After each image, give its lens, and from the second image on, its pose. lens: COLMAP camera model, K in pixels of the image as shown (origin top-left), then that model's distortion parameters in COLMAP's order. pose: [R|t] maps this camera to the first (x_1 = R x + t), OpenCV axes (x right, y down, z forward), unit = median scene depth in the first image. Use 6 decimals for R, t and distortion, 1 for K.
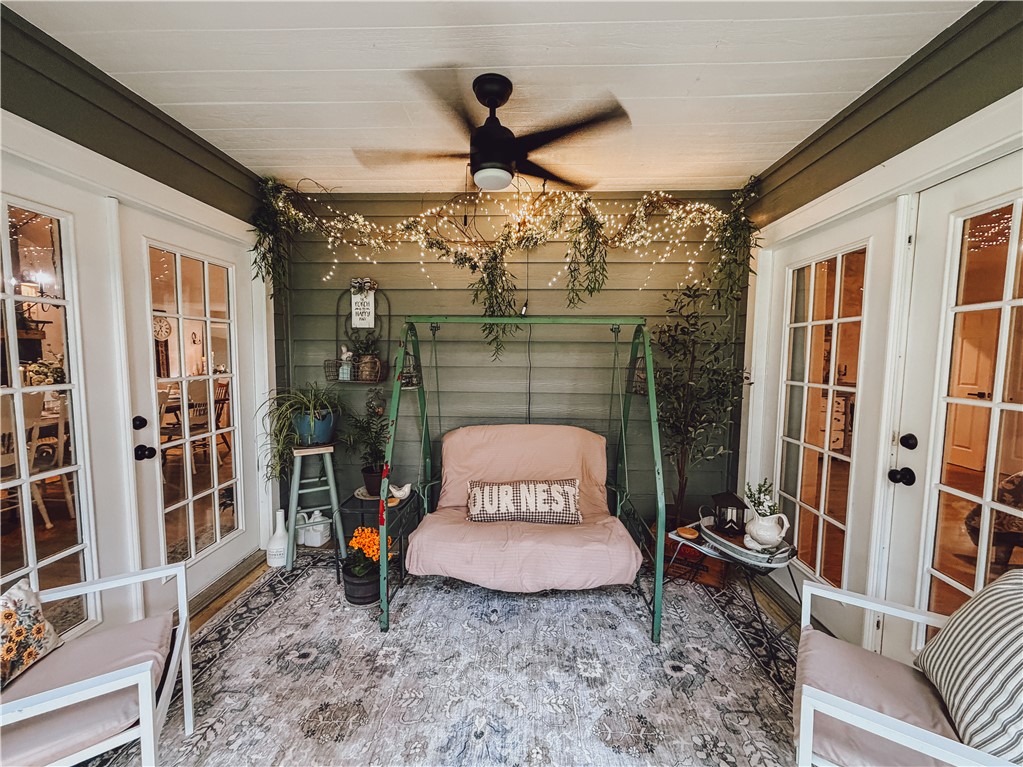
lens RADIAL K [[422.5, 0, 510.6], [0, 422.5, 385.0], [0, 0, 1]] dist [0.001097, 0.000342]
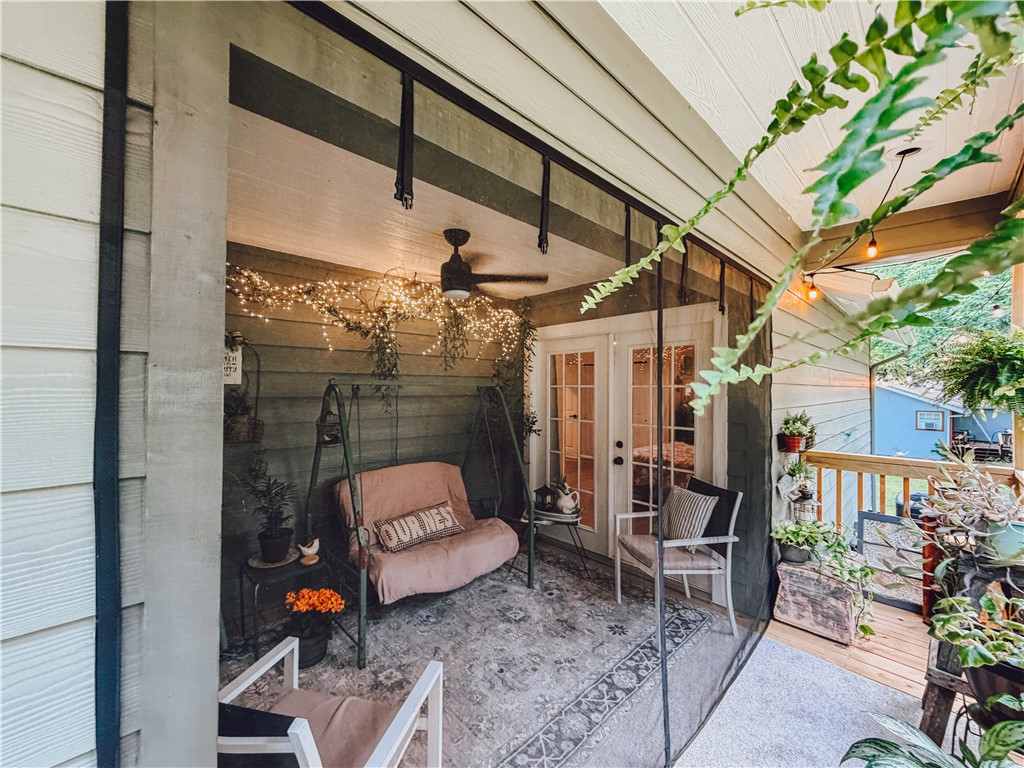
lens RADIAL K [[422.9, 0, 511.1], [0, 422.9, 385.5], [0, 0, 1]] dist [0.001097, 0.000342]
pose [[0.686744, -0.002873, 0.726894, -0.702512], [0.055741, 0.997256, -0.048720, -0.064973], [-0.724759, 0.073977, 0.685019, -0.078641]]
